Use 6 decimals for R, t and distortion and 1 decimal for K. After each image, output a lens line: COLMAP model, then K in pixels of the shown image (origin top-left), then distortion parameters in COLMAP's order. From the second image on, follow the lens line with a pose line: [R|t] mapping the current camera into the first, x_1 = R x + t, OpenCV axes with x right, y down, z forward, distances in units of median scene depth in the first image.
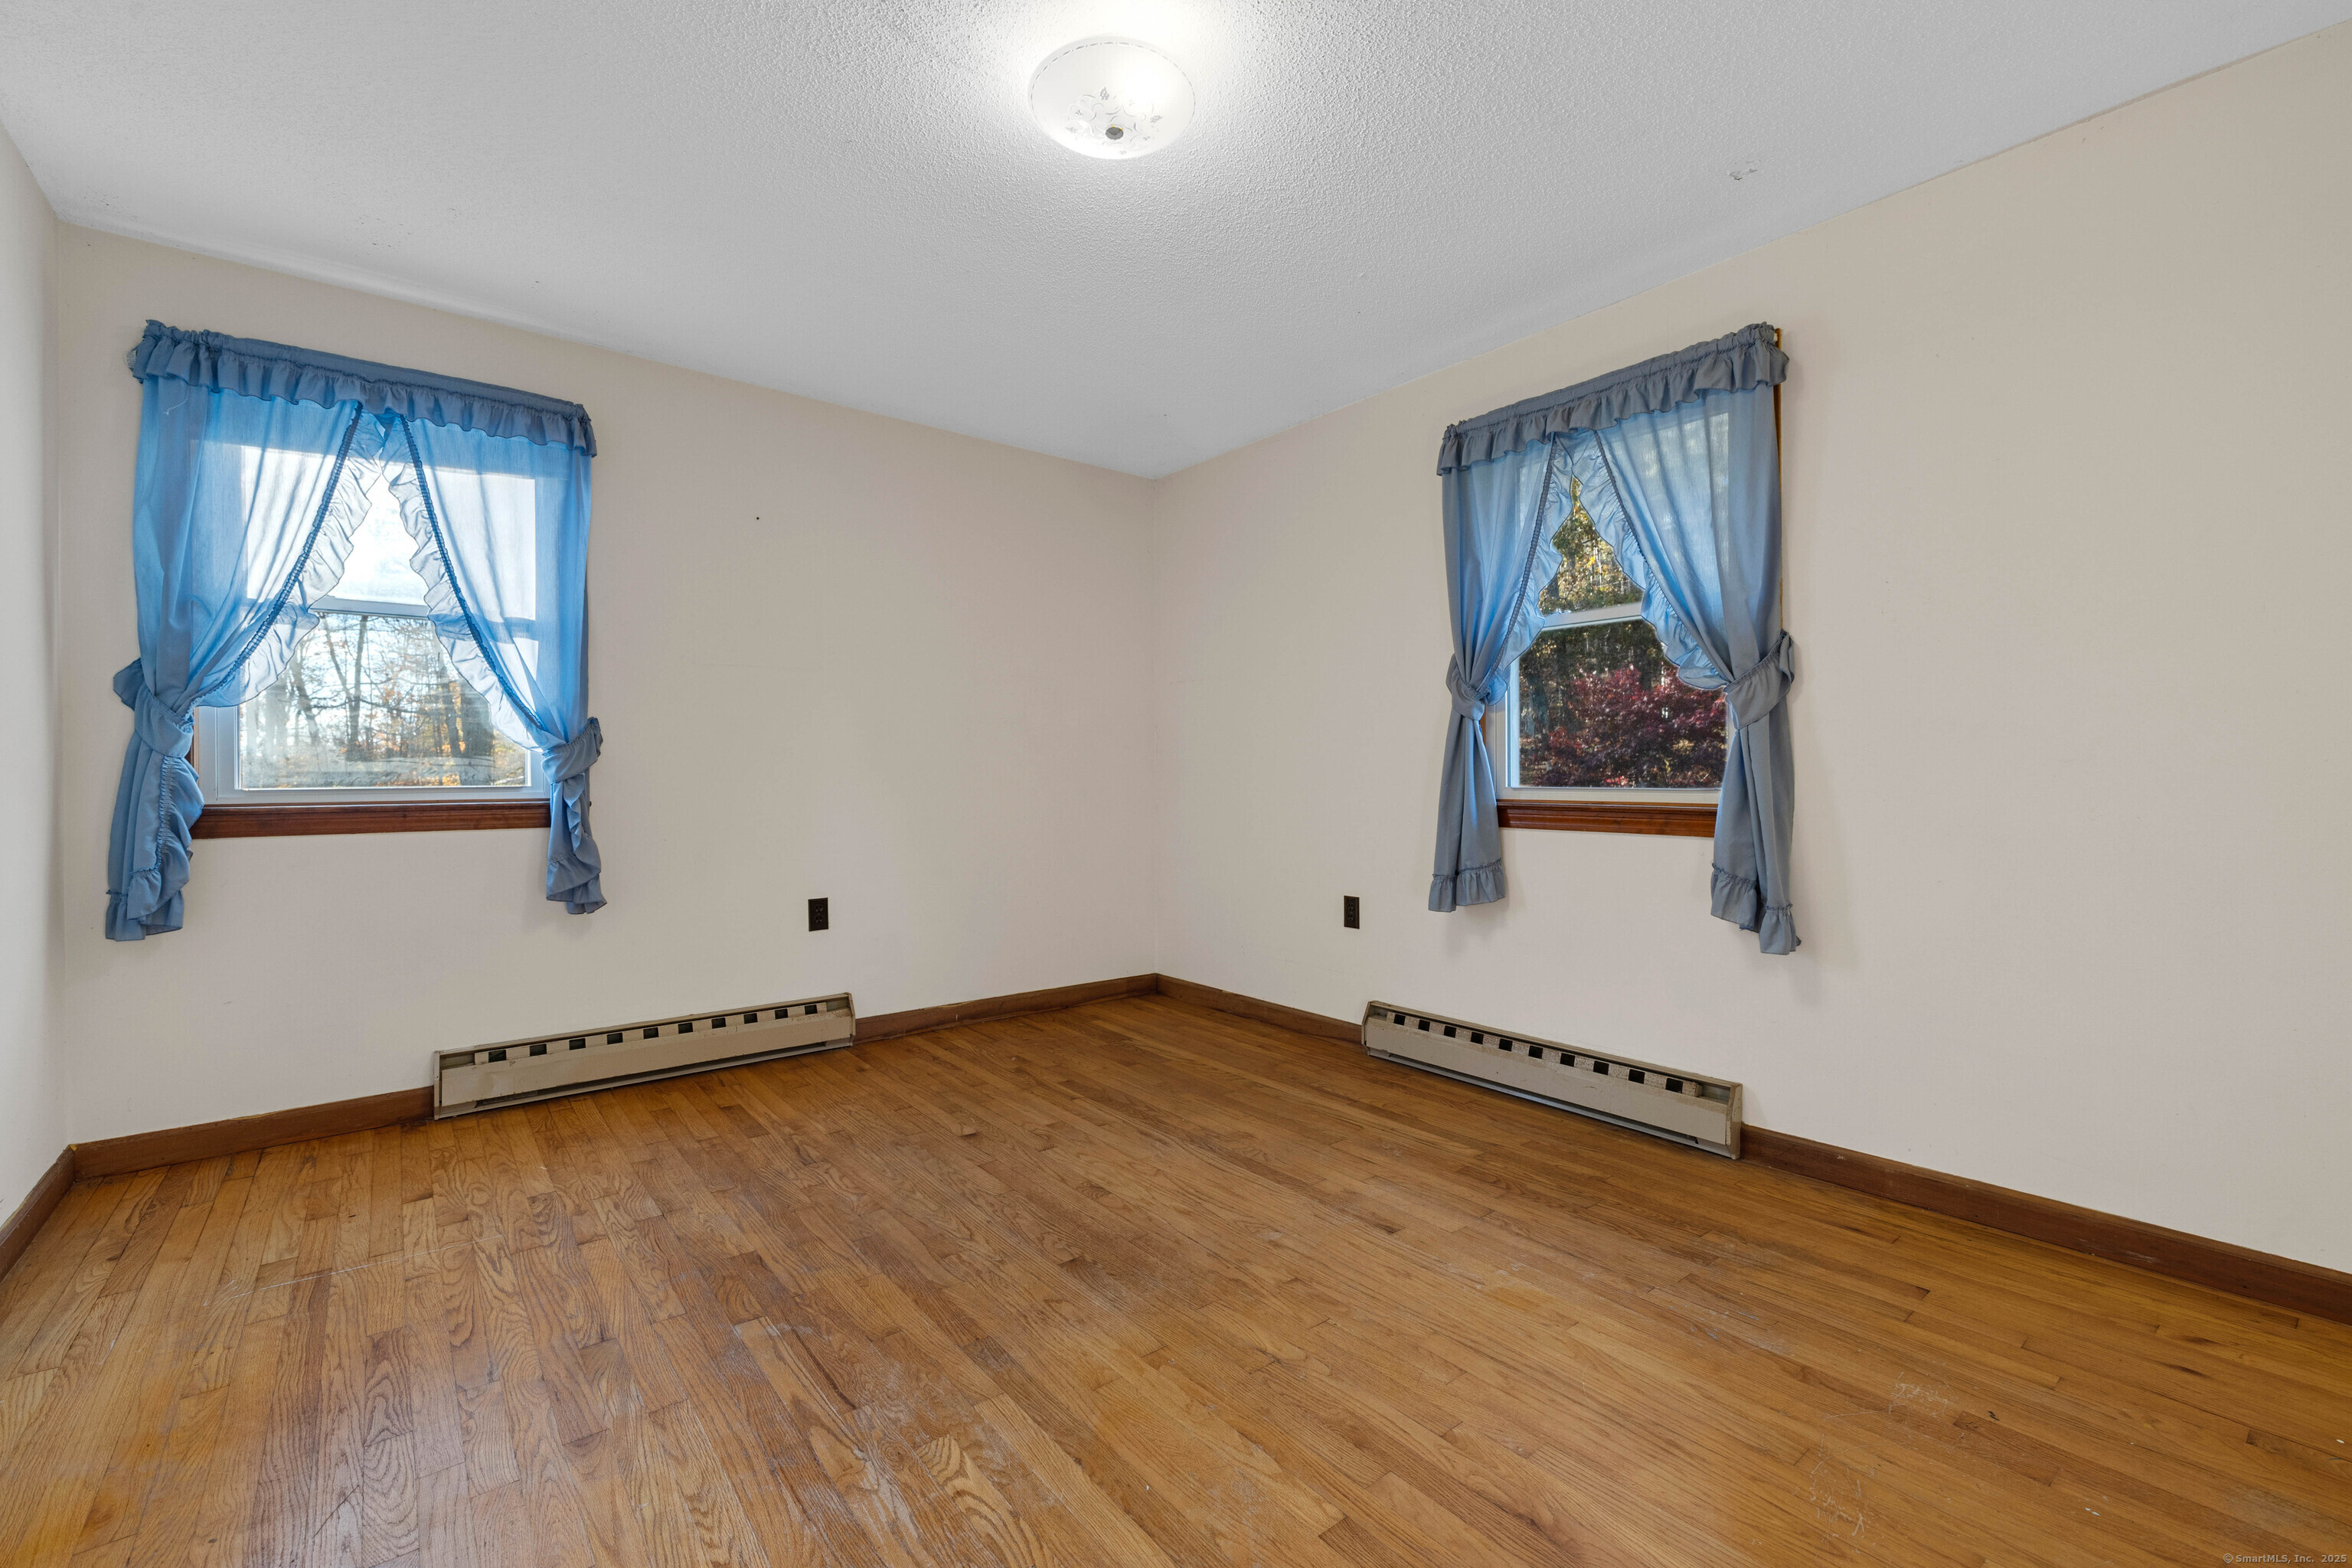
lens RADIAL K [[1000.3, 0, 1176.0], [0, 1000.3, 775.7], [0, 0, 1]] dist [0.001356, -0.000301]
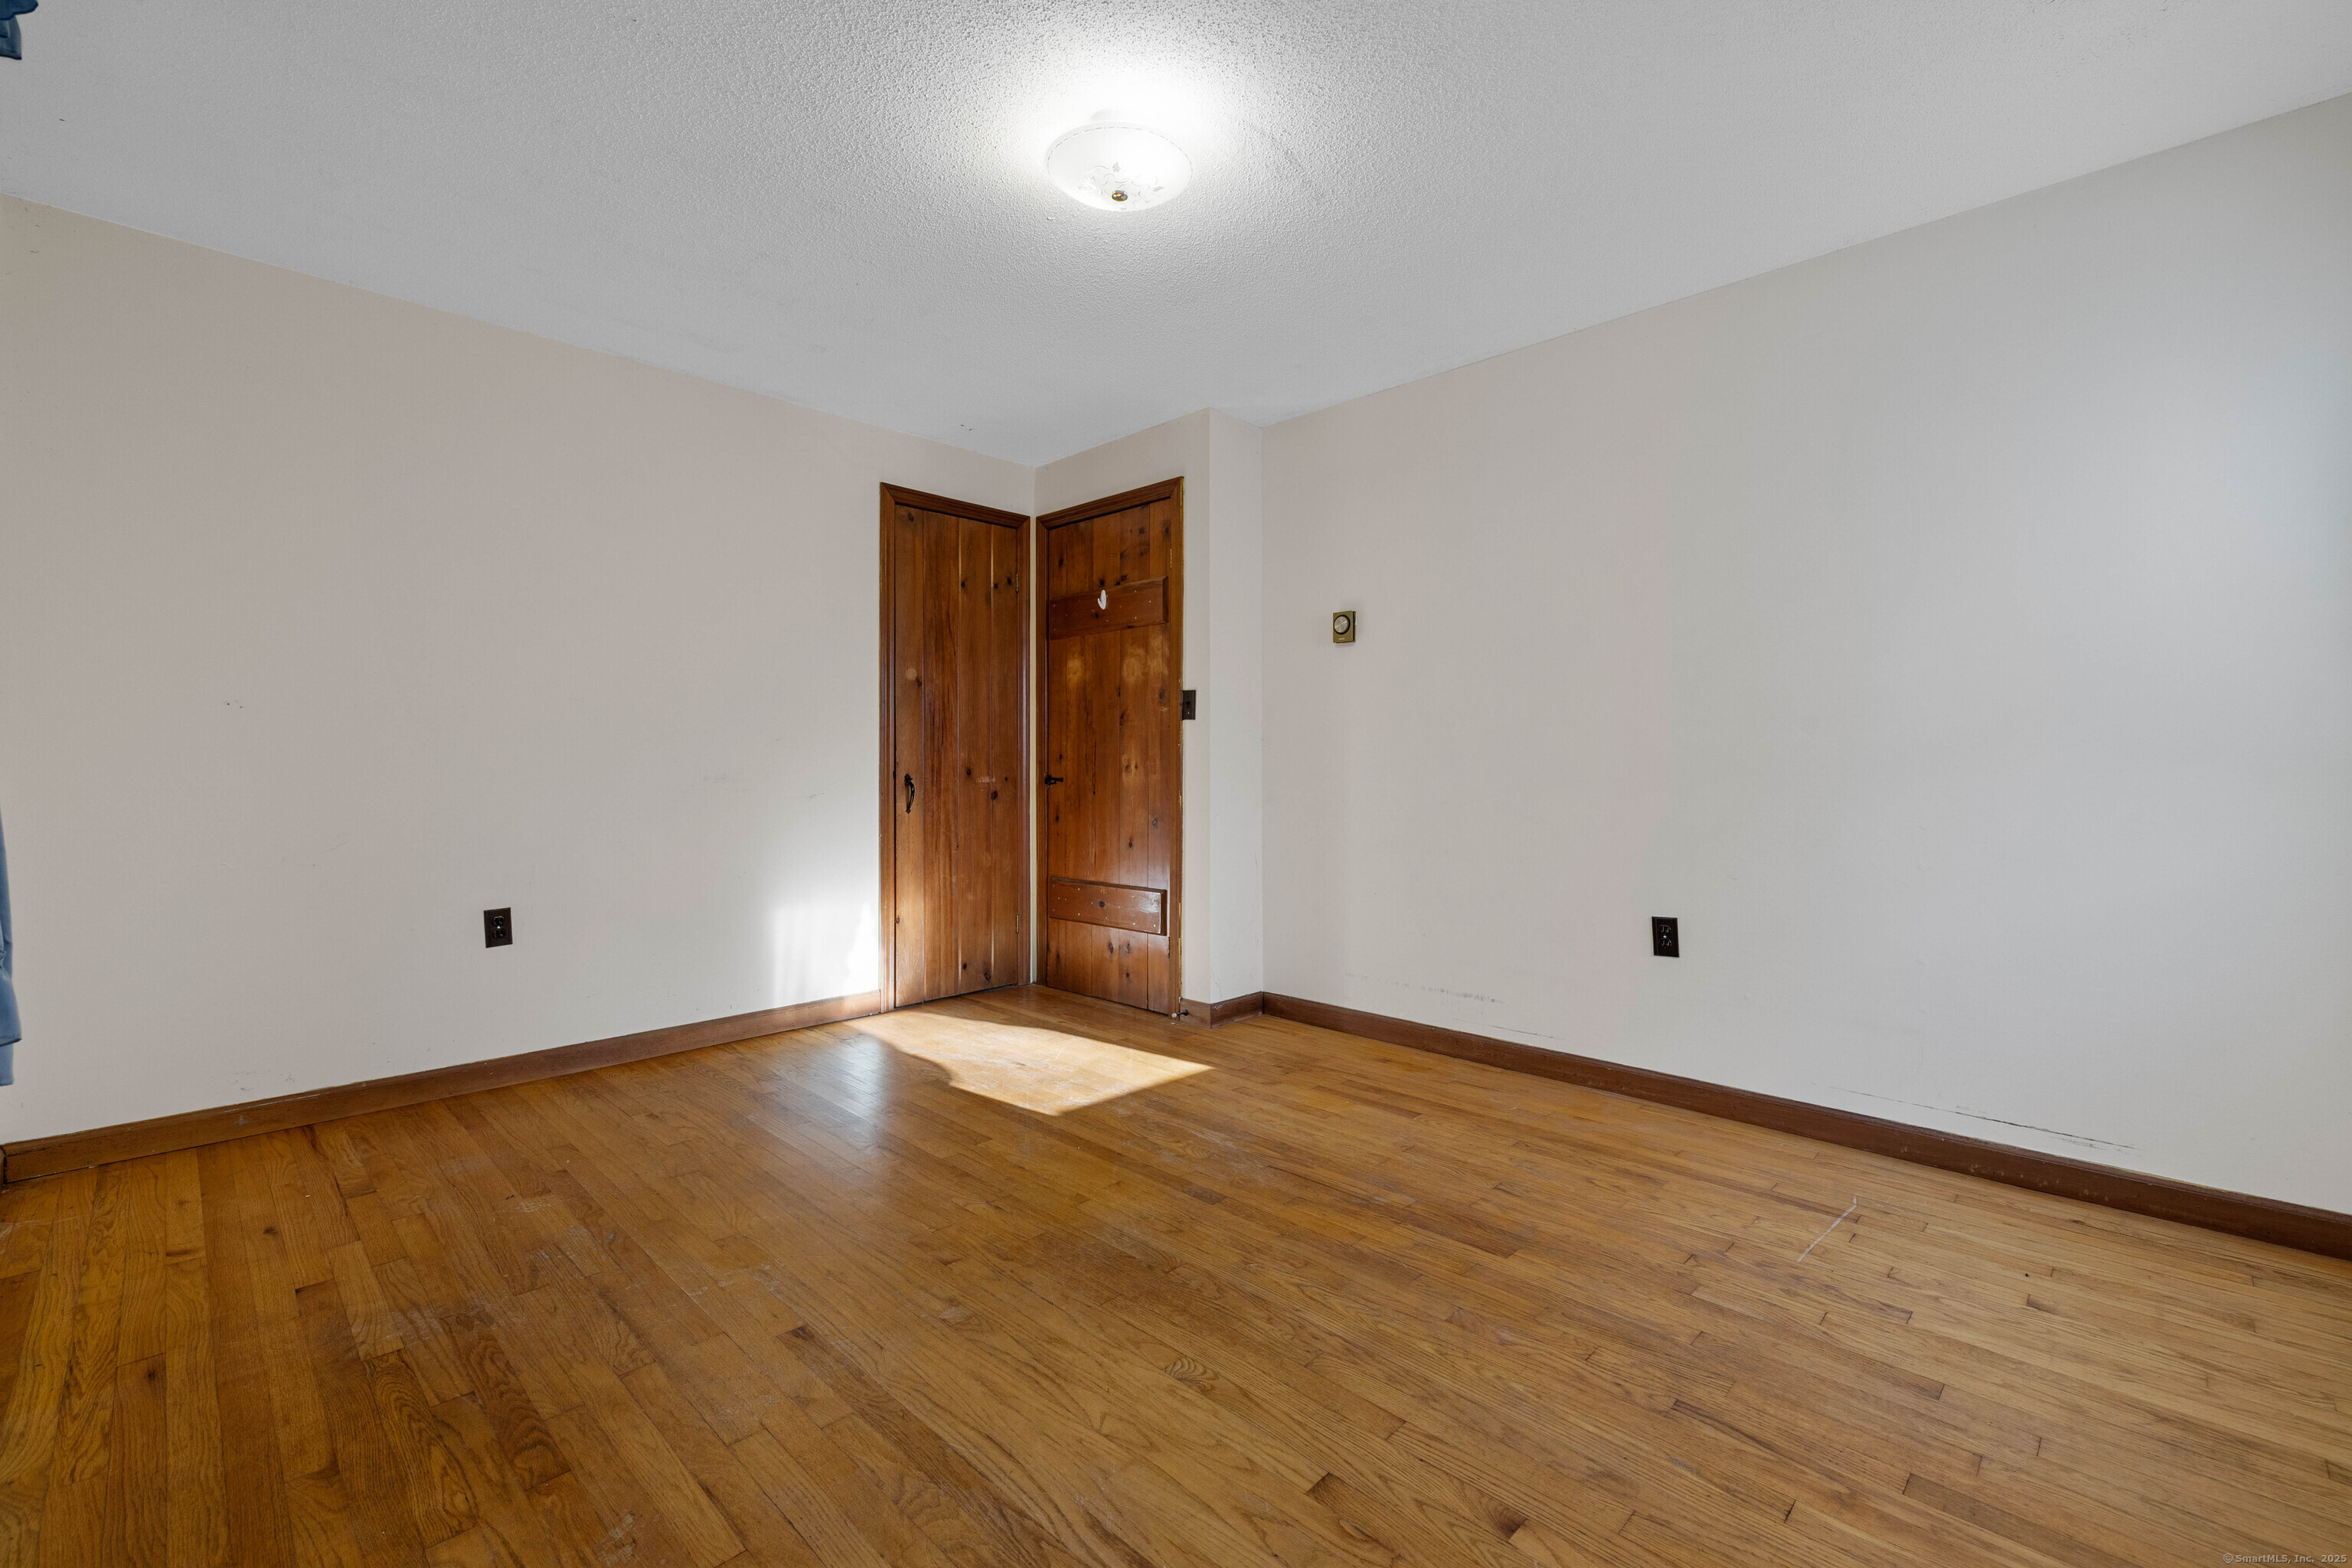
lens RADIAL K [[1000.3, 0, 1176.1], [0, 1000.3, 777.2], [0, 0, 1]] dist [0.001356, -0.000301]
pose [[-0.992755, 0.002502, -0.120130, 0.009252], [0.001090, 0.999930, 0.011819, -0.000889], [0.120151, 0.011602, -0.992688, 1.944009]]
